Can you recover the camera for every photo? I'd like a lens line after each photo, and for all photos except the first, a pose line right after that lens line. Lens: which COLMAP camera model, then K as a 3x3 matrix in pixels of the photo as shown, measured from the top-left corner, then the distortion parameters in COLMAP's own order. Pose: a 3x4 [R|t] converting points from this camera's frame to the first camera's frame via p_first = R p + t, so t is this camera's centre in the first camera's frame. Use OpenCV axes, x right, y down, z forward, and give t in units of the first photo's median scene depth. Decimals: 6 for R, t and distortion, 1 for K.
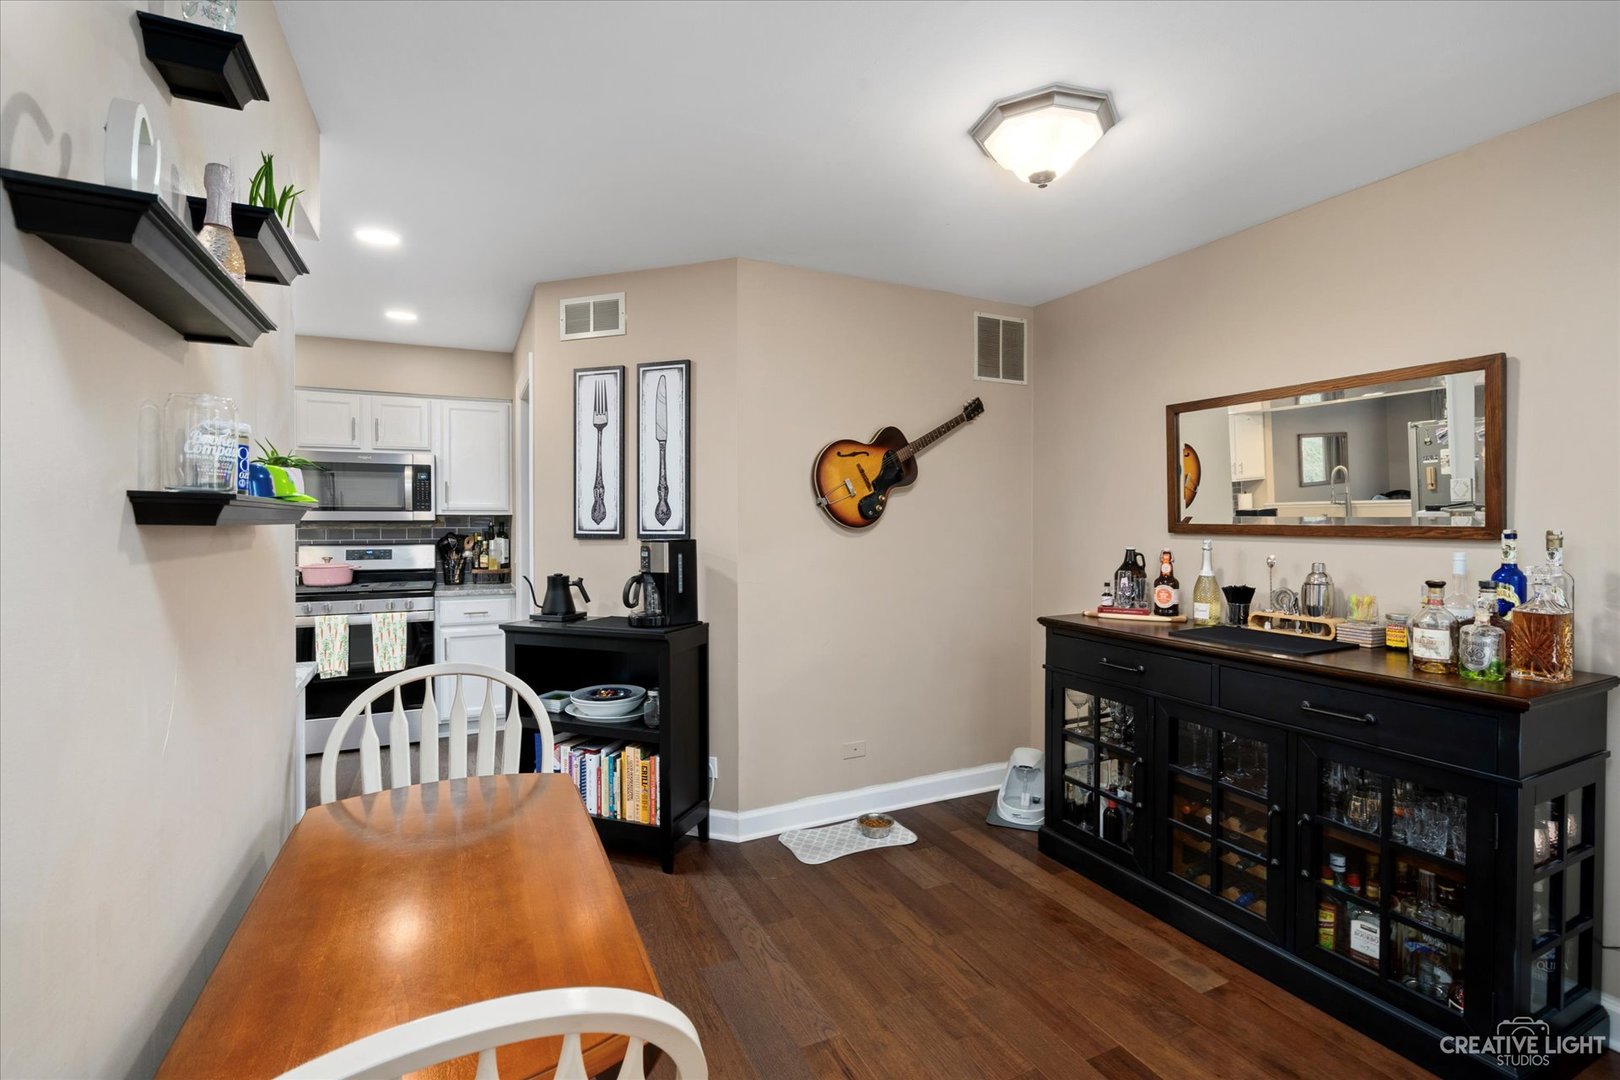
lens RADIAL K [[736.0, 0, 815.1], [0, 736.0, 529.4], [0, 0, 1]] dist [-0.000895, -0.000107]
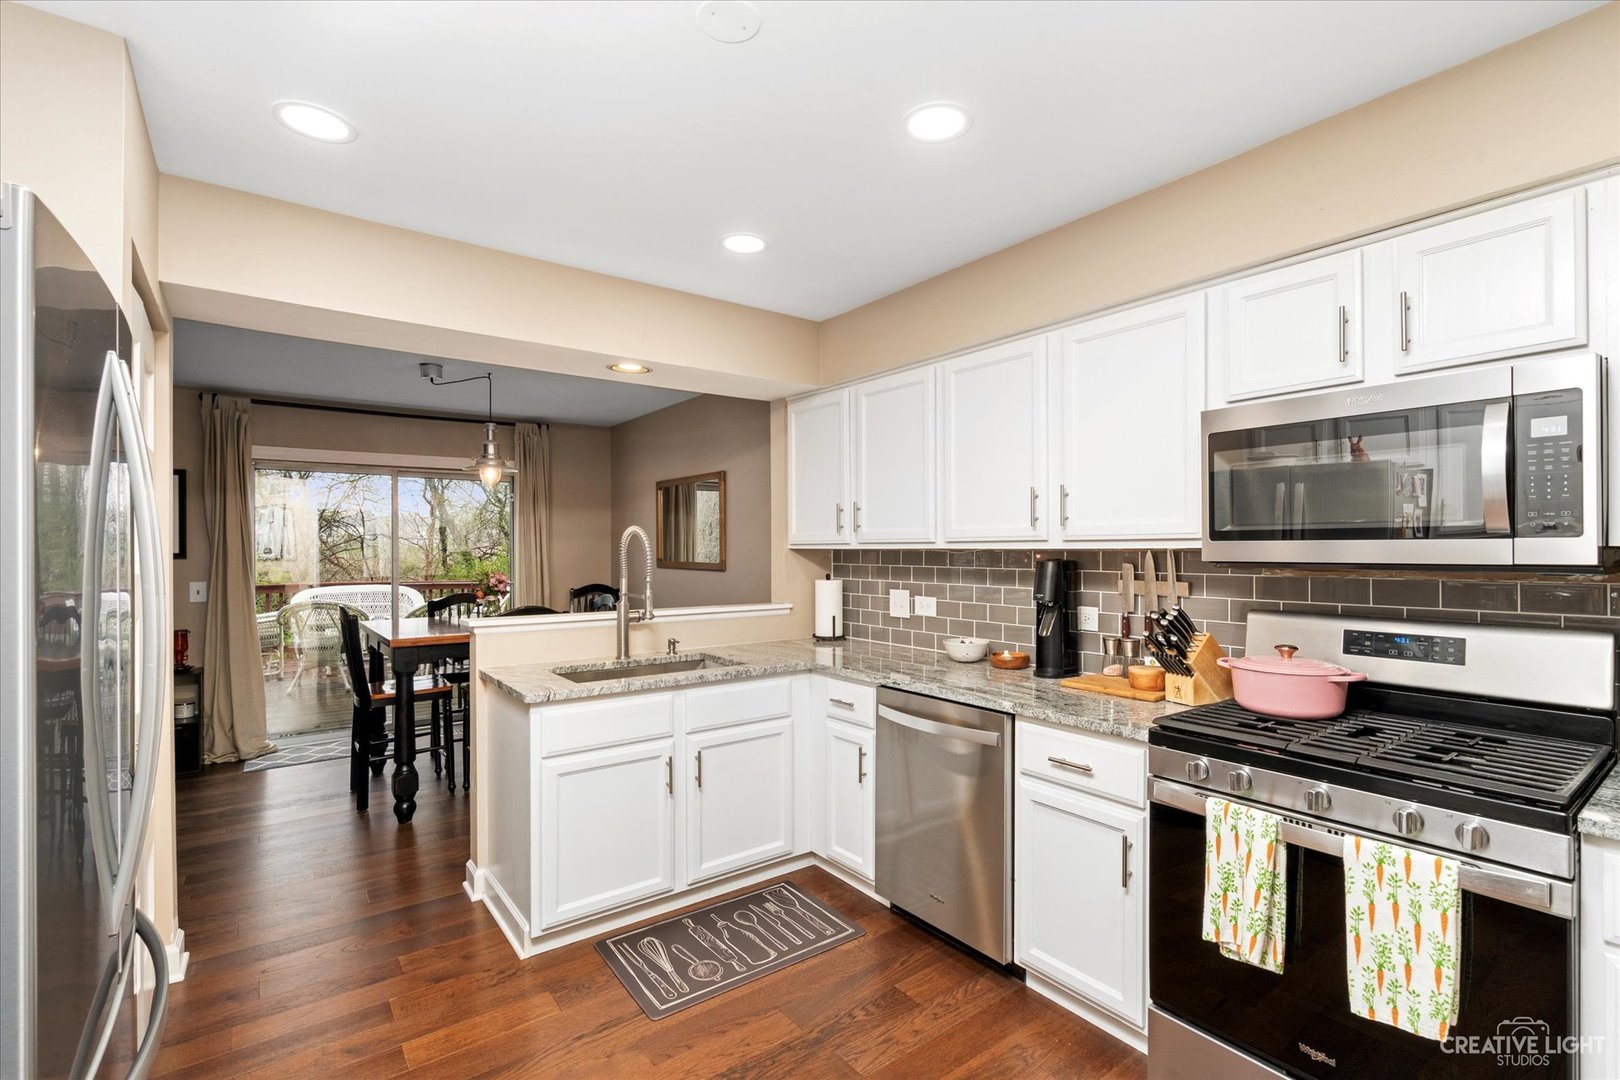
lens RADIAL K [[731.6, 0, 818.2], [0, 731.6, 551.7], [0, 0, 1]] dist [-0.002978, -0.000489]
pose [[0.189954, 0.000905, -0.981792, -0.286269], [-0.004096, 0.999992, 0.000129, -0.016633], [0.981784, 0.003996, 0.189957, 0.635226]]
